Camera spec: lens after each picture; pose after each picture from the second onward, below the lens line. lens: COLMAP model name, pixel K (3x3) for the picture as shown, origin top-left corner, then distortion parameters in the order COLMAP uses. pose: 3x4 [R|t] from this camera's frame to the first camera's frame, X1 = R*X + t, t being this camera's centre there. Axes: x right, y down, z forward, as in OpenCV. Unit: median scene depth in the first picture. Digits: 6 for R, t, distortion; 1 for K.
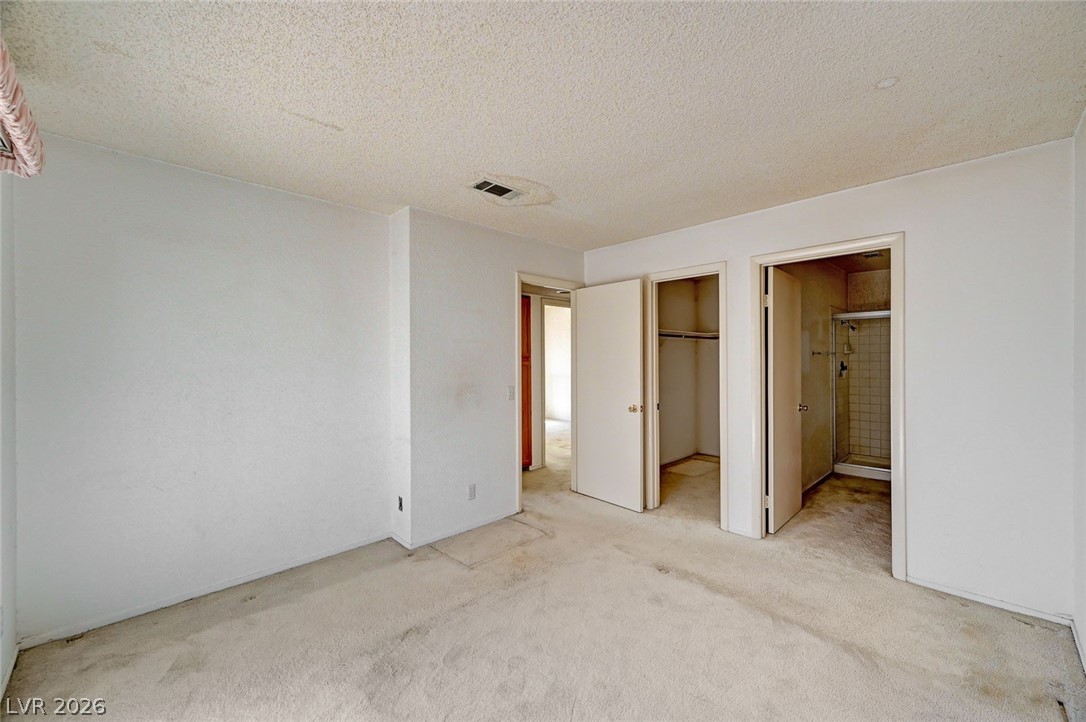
lens RADIAL K [[435.1, 0, 544.9], [0, 435.1, 357.6], [0, 0, 1]] dist [0.000441, 0.000144]
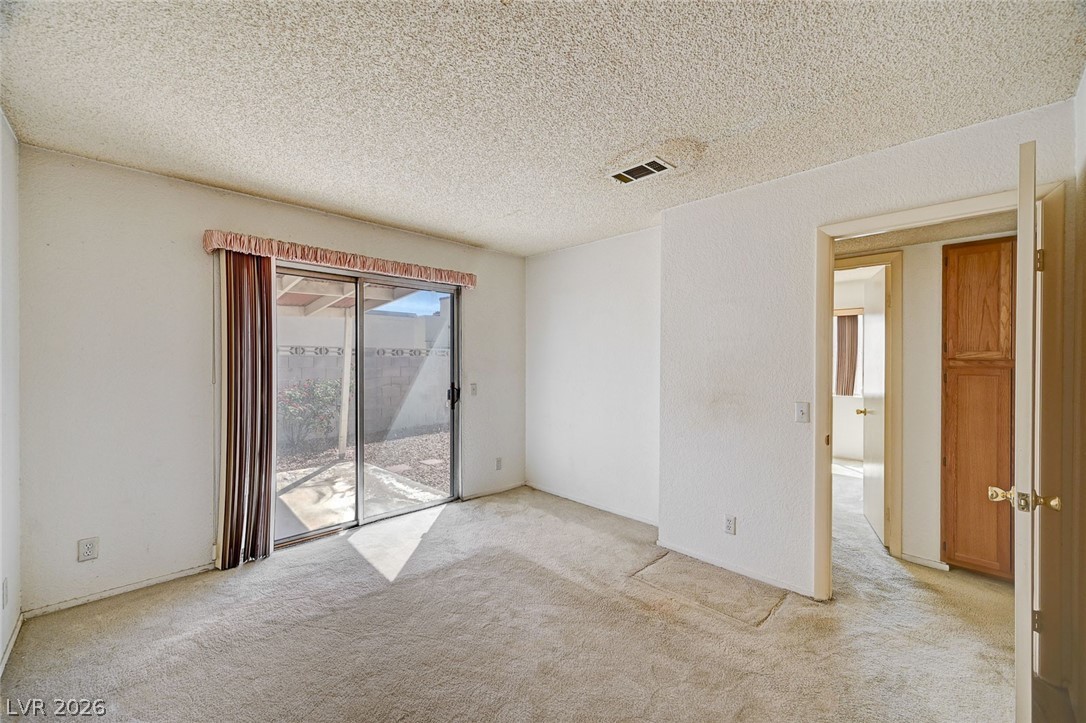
lens RADIAL K [[432.7, 0, 554.7], [0, 432.7, 363.0], [0, 0, 1]] dist [0.000567, 0.000267]
pose [[-0.002785, 0.009444, -0.999952, 0.803284], [-0.001438, 0.999954, 0.009448, -0.000470], [0.999995, 0.001464, -0.002772, 0.849689]]
